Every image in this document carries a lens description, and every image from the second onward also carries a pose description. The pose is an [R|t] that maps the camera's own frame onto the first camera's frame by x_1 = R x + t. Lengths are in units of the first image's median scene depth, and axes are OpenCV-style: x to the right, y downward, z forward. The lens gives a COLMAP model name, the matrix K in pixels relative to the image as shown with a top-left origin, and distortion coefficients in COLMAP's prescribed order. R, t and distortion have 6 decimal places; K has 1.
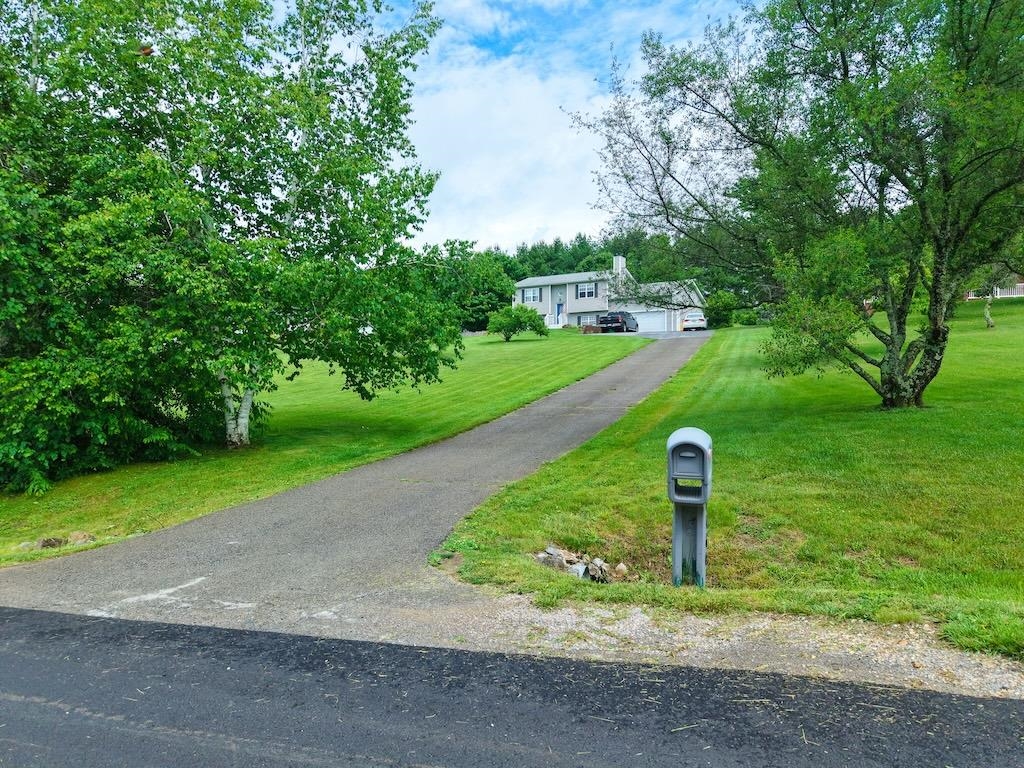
lens RADIAL K [[682.8, 0, 510.3], [0, 682.8, 383.9], [0, 0, 1]] dist [0.039620, -0.032108]
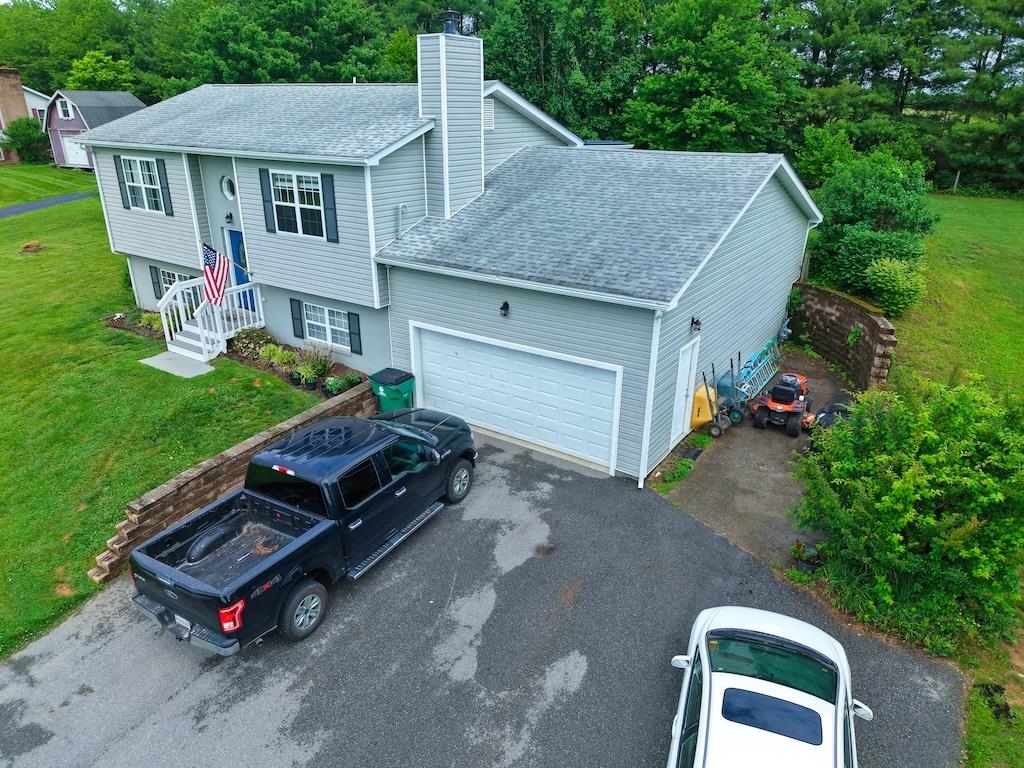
lens RADIAL K [[682.8, 0, 507.8], [0, 682.8, 384.3], [0, 0, 1]] dist [0.039620, -0.032108]
pose [[0.998062, 0.033389, -0.052510, 0.191772], [-0.011394, 0.927644, 0.373291, -0.164148], [0.061174, -0.371969, 0.926227, 0.763873]]
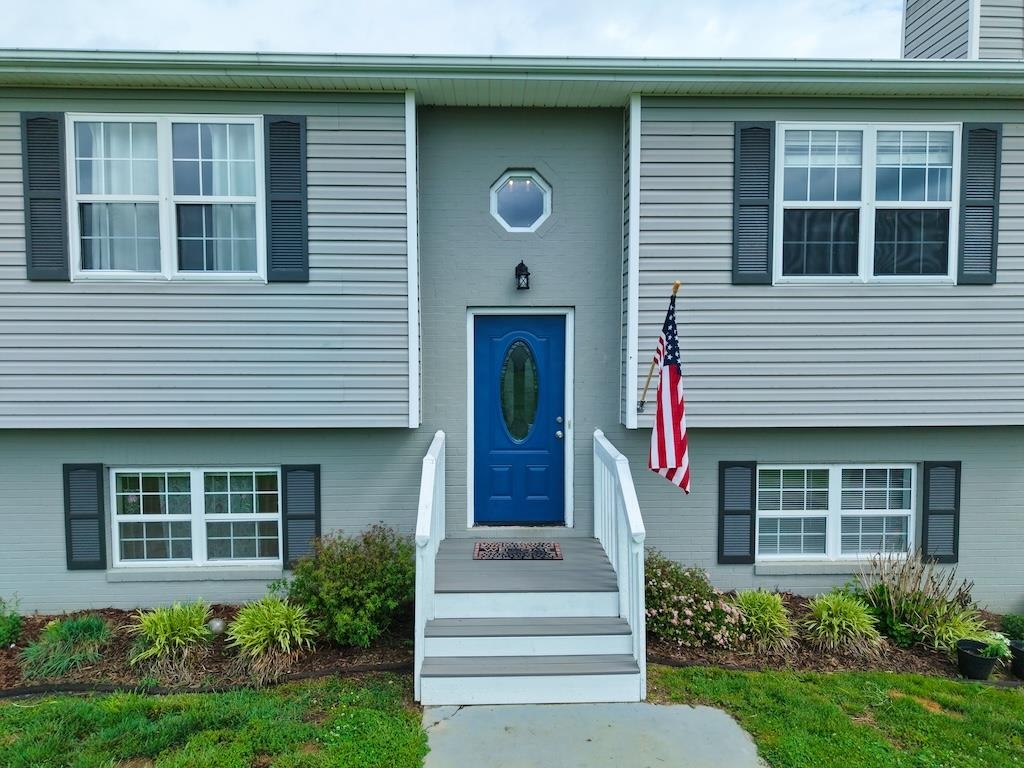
lens RADIAL K [[682.8, 0, 507.1], [0, 682.8, 386.2], [0, 0, 1]] dist [0.039620, -0.032108]
pose [[0.843089, -0.022210, 0.537316, 0.021295], [-0.003356, 0.998910, 0.046555, -0.114432], [-0.537764, -0.041053, 0.842095, 0.936213]]
